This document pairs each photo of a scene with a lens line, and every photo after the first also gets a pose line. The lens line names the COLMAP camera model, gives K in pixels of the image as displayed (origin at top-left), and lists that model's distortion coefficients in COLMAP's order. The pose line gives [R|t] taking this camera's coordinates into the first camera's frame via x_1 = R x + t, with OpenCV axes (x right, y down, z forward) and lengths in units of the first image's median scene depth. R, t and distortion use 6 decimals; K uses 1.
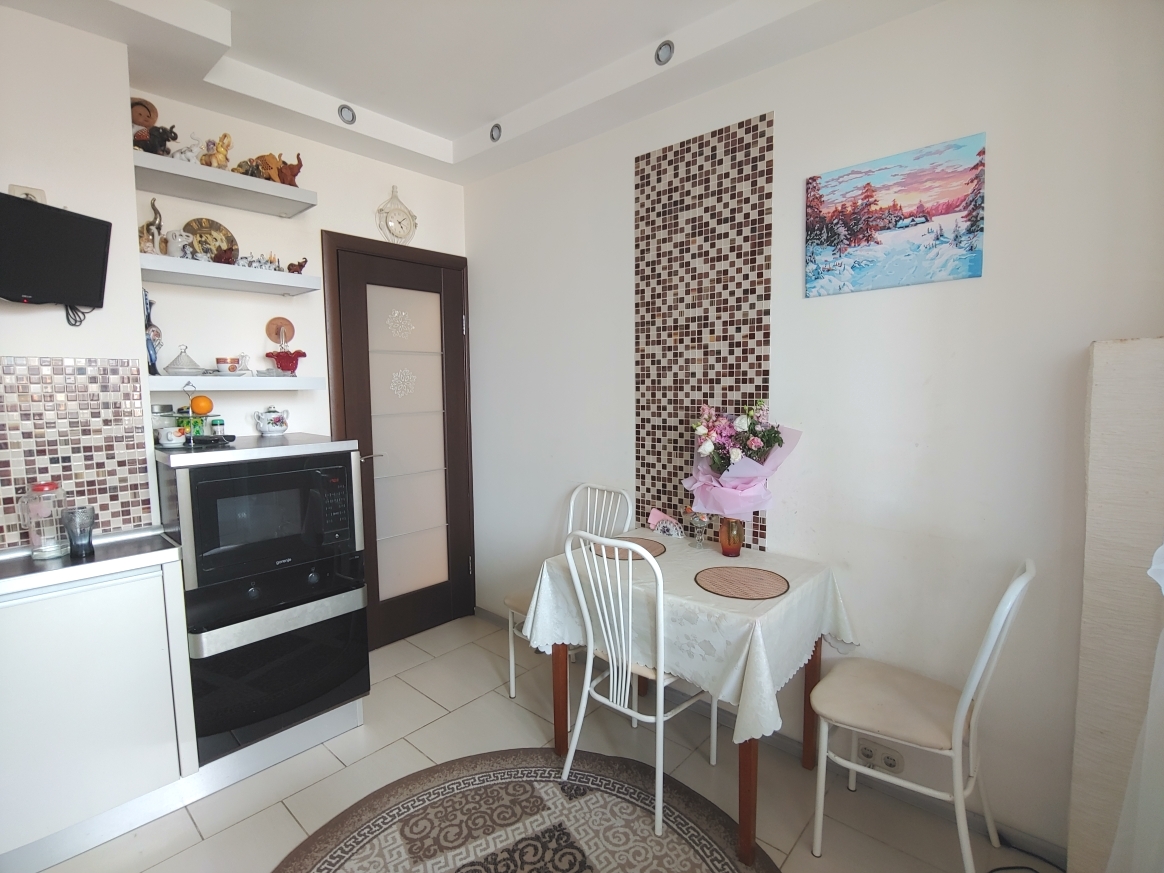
lens RADIAL K [[559.8, 0, 581.1], [0, 559.8, 440.3], [0, 0, 1]] dist [-0.000379, 0.000024]
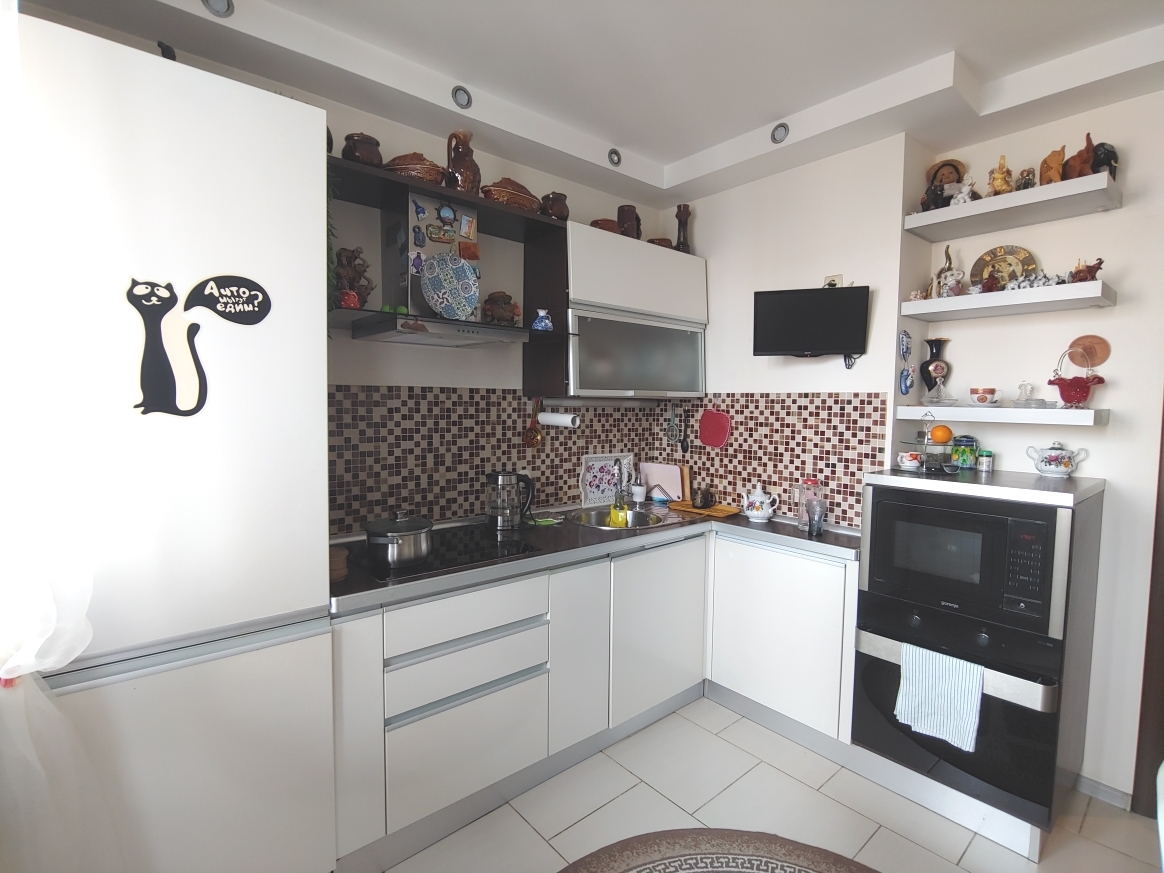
lens RADIAL K [[559.8, 0, 581.0], [0, 559.8, 434.3], [0, 0, 1]] dist [-0.000379, 0.000024]
pose [[-0.119768, 0.060831, -0.990937, 0.498433], [-0.114610, 0.990601, 0.074663, -0.071739], [0.986164, 0.122514, -0.111671, 0.512438]]
